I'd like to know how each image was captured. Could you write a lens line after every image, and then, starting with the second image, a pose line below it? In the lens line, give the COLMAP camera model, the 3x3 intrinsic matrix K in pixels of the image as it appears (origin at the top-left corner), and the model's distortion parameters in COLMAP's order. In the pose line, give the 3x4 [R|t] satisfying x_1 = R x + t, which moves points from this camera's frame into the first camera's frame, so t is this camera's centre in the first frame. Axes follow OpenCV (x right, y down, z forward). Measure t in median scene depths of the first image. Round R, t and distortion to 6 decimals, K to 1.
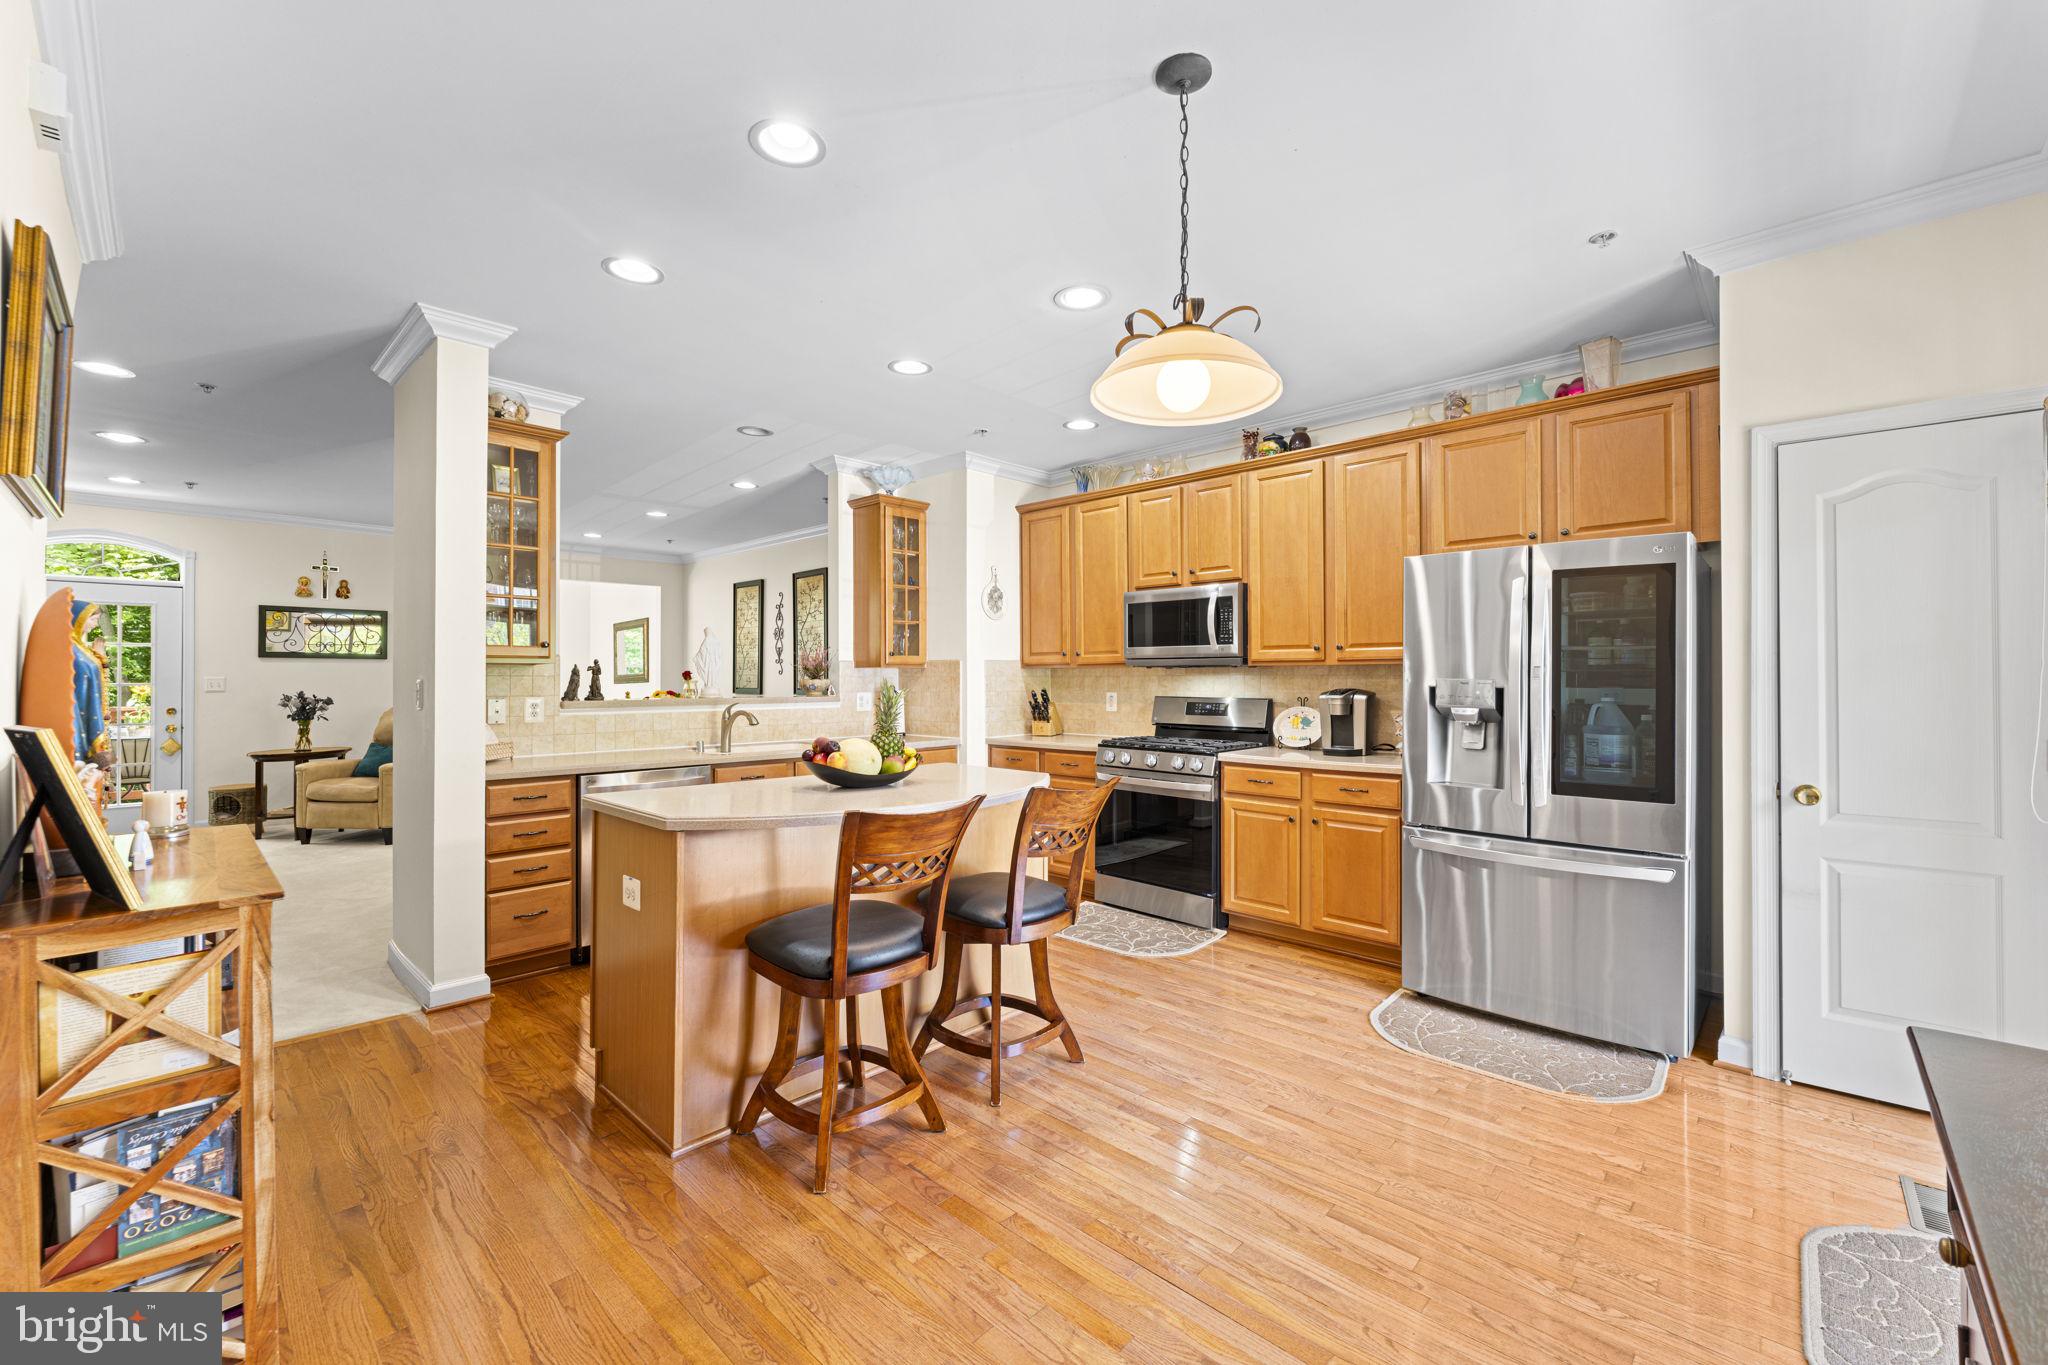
lens RADIAL K [[818.3, 0, 1026.5], [0, 818.3, 673.6], [0, 0, 1]] dist [0.010835, -0.010084]
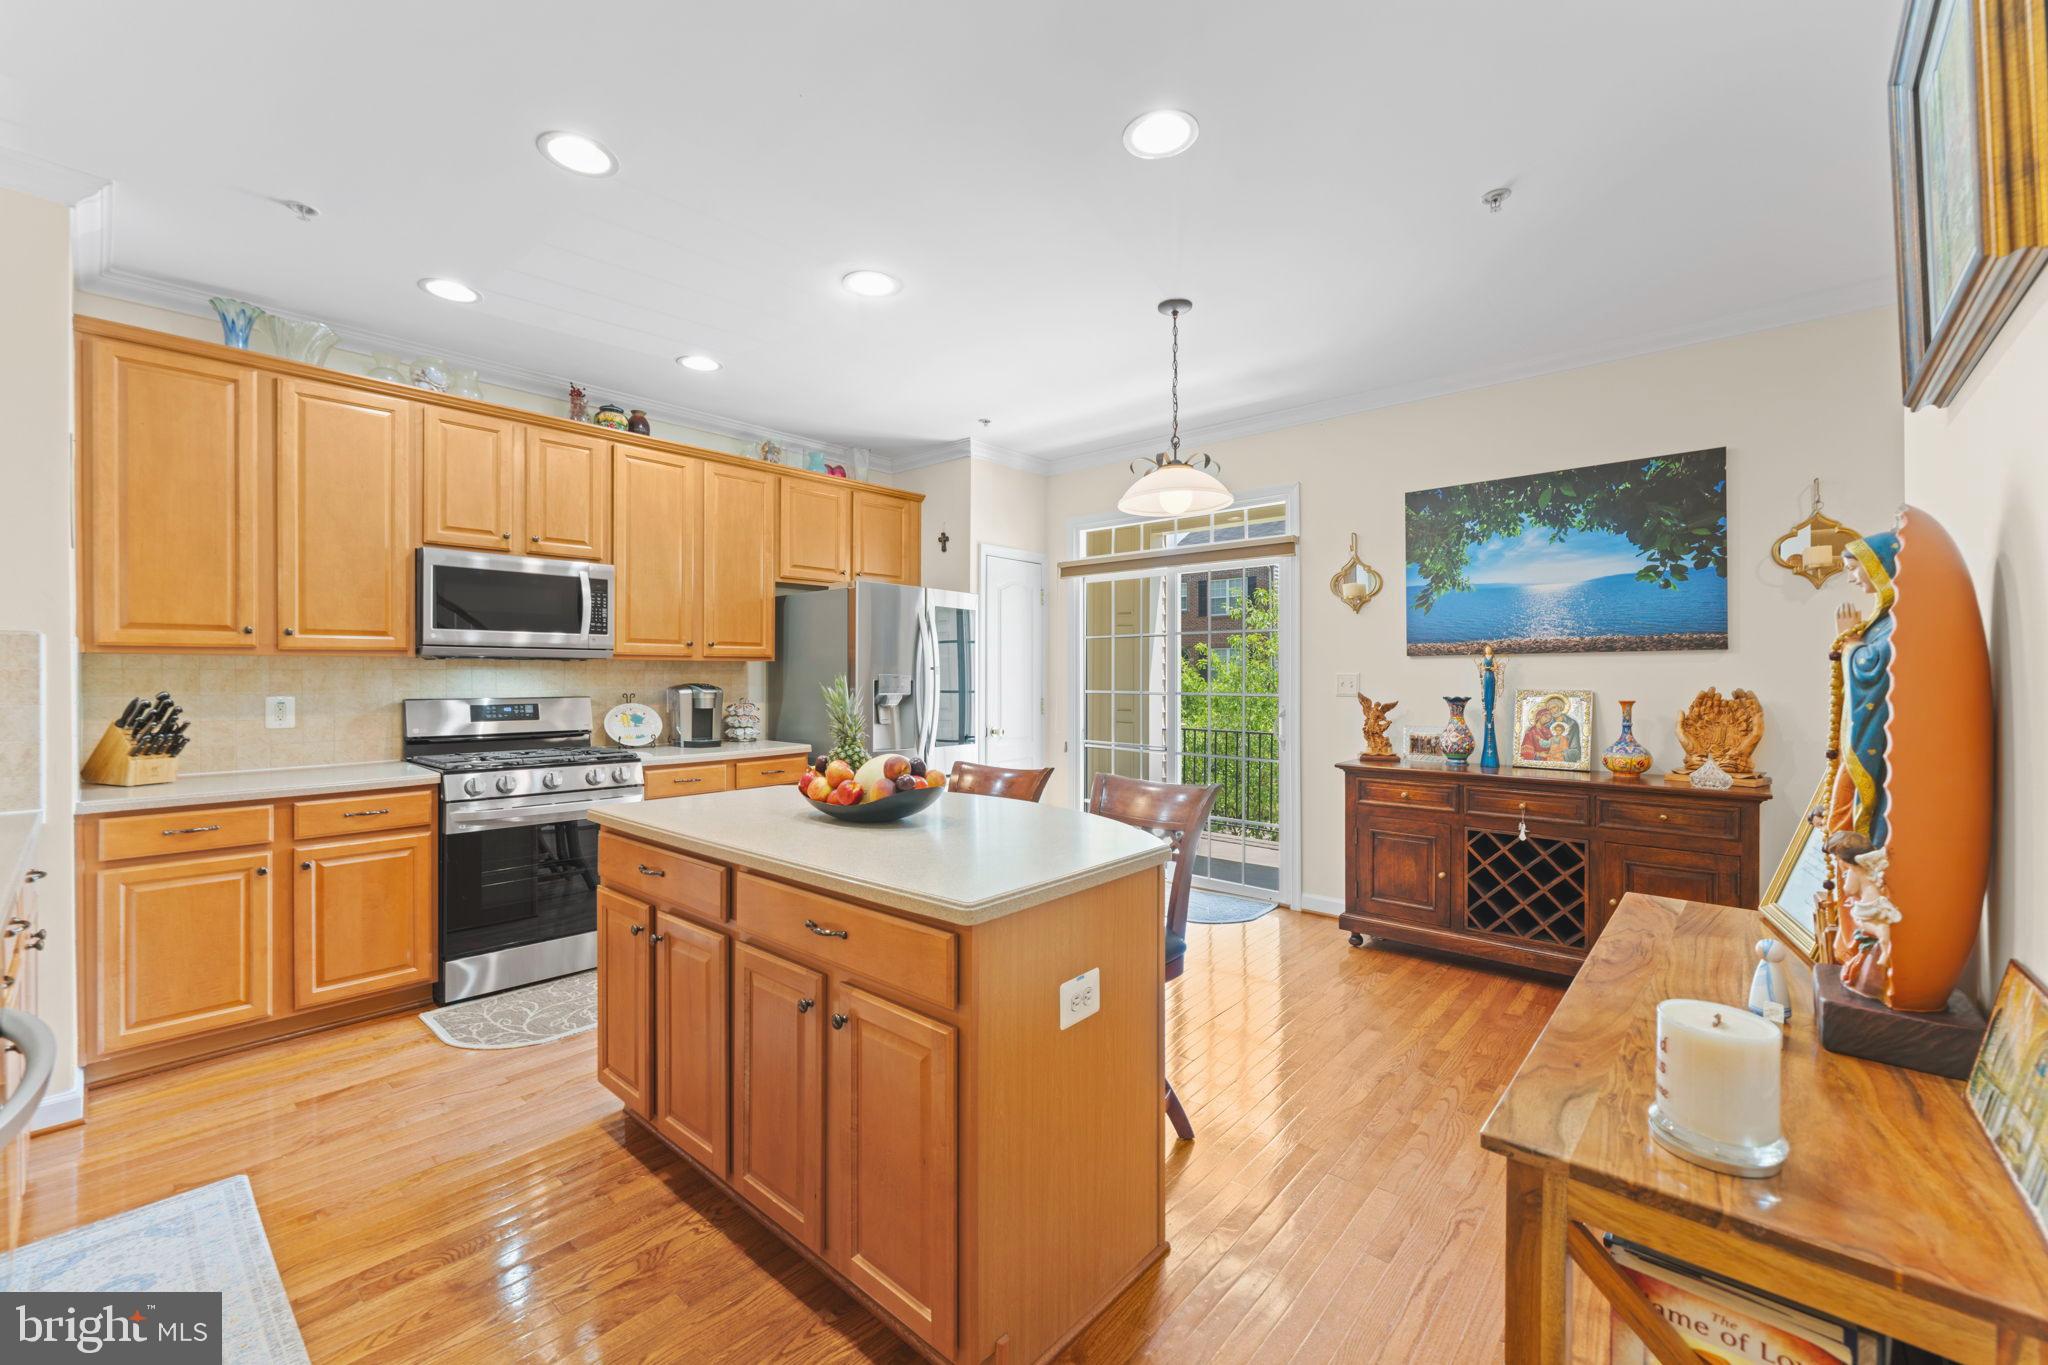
lens RADIAL K [[833.5, 0, 1017.3], [0, 833.5, 670.7], [0, 0, 1]] dist [-0.001675, -0.000189]
pose [[-0.030809, 0.003033, 0.999521, -0.653783], [-0.006699, 0.999972, -0.003241, 0.002535], [-0.999503, -0.006795, -0.030787, 0.590033]]
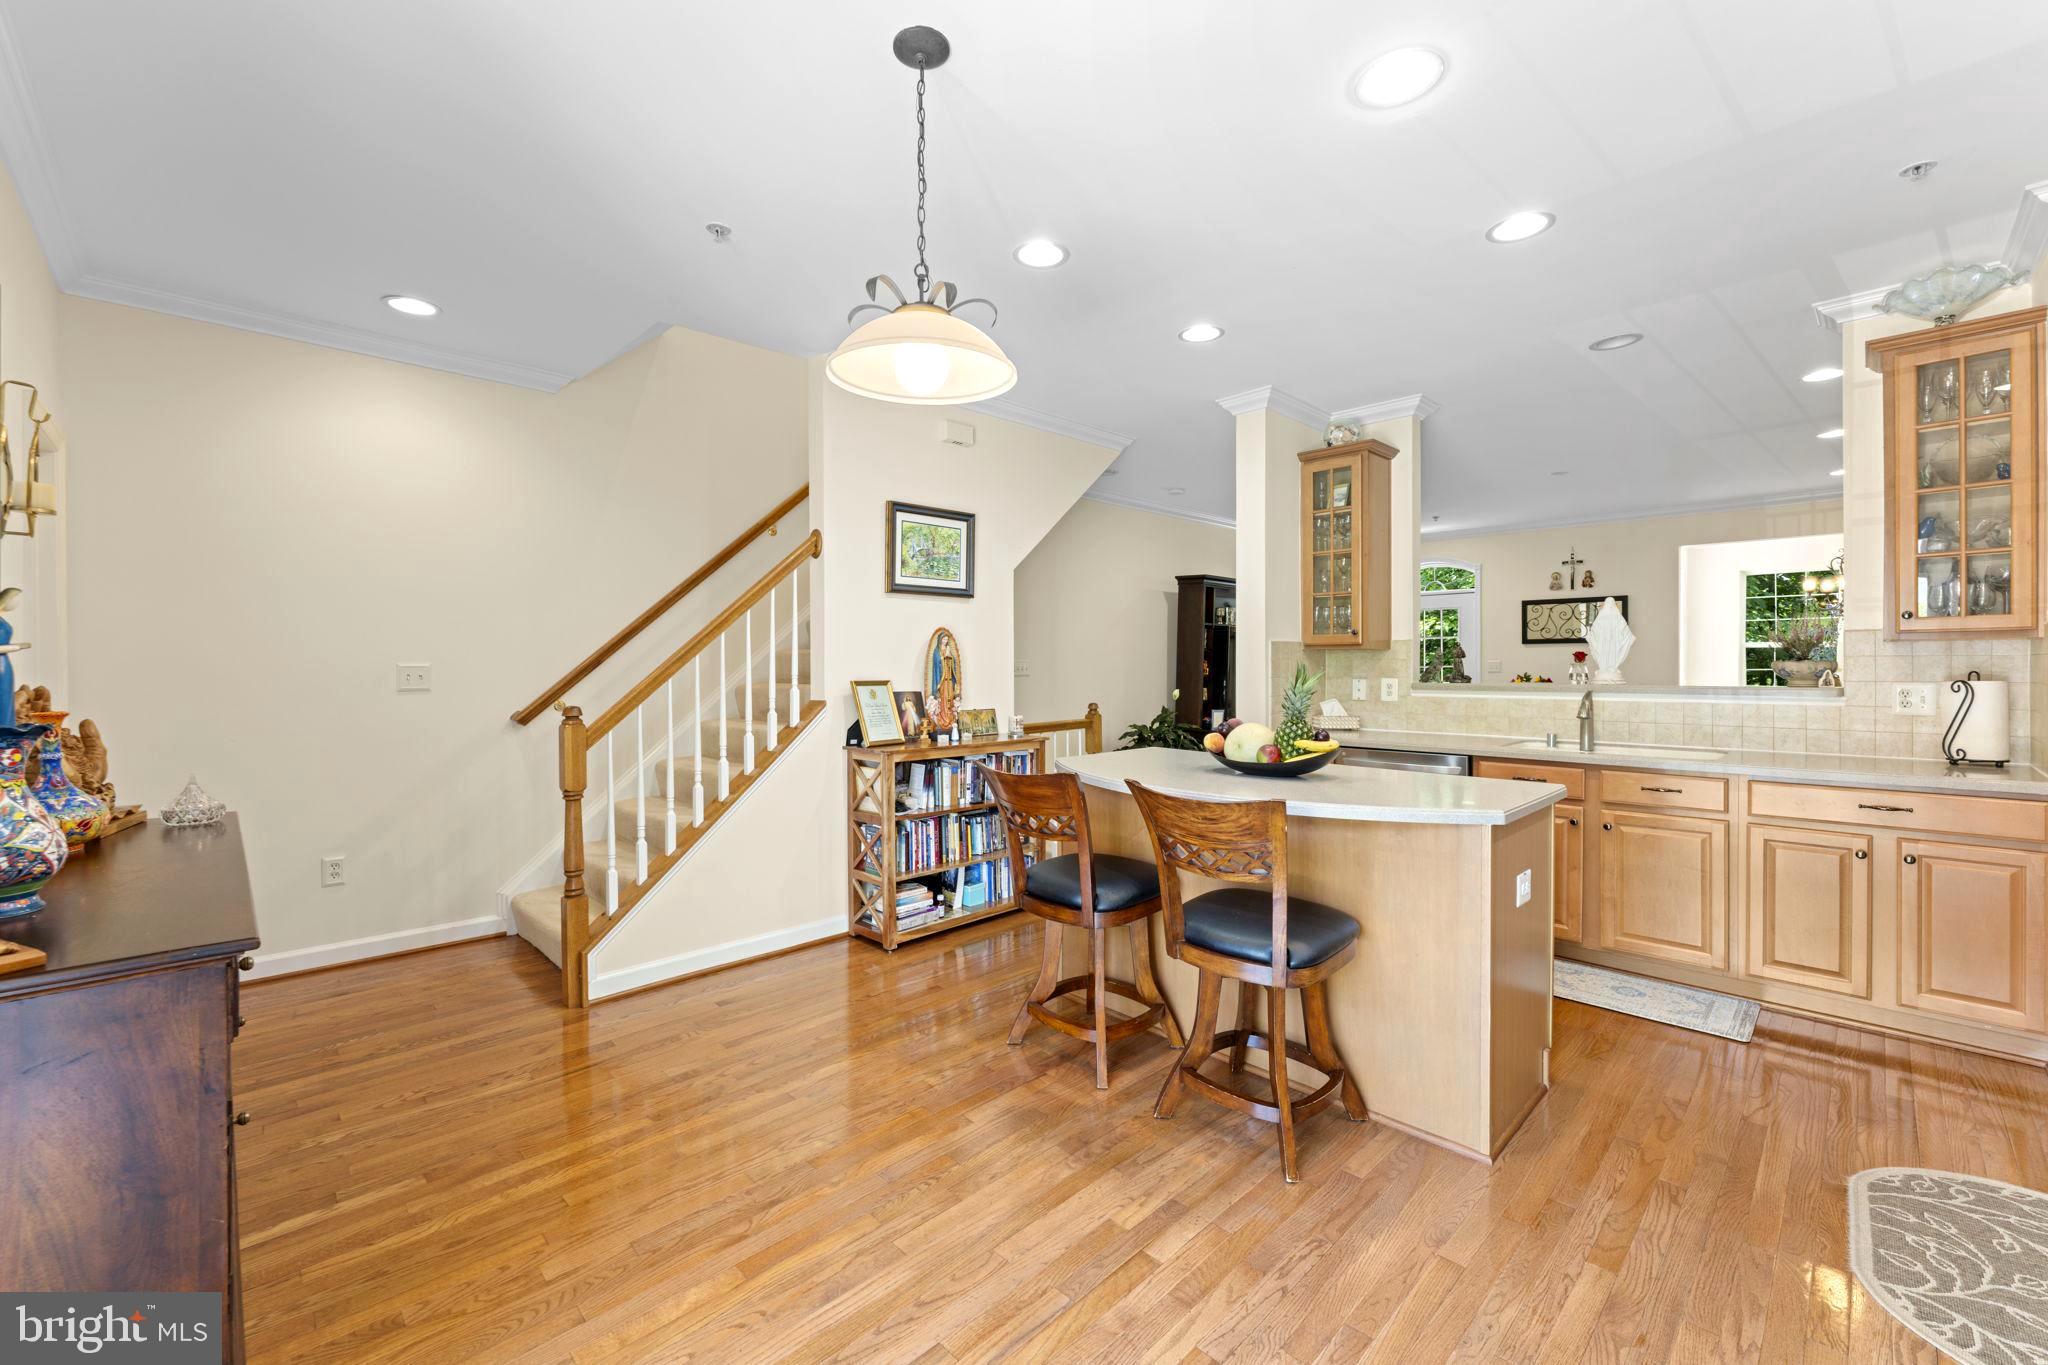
lens RADIAL K [[833.5, 0, 1017.3], [0, 833.5, 670.7], [0, 0, 1]] dist [-0.001675, -0.000189]
pose [[-0.039736, 0.007937, -0.999179, 0.514741], [0.009535, 0.999926, 0.007564, 0.004598], [0.999165, -0.009227, -0.039808, 0.495915]]
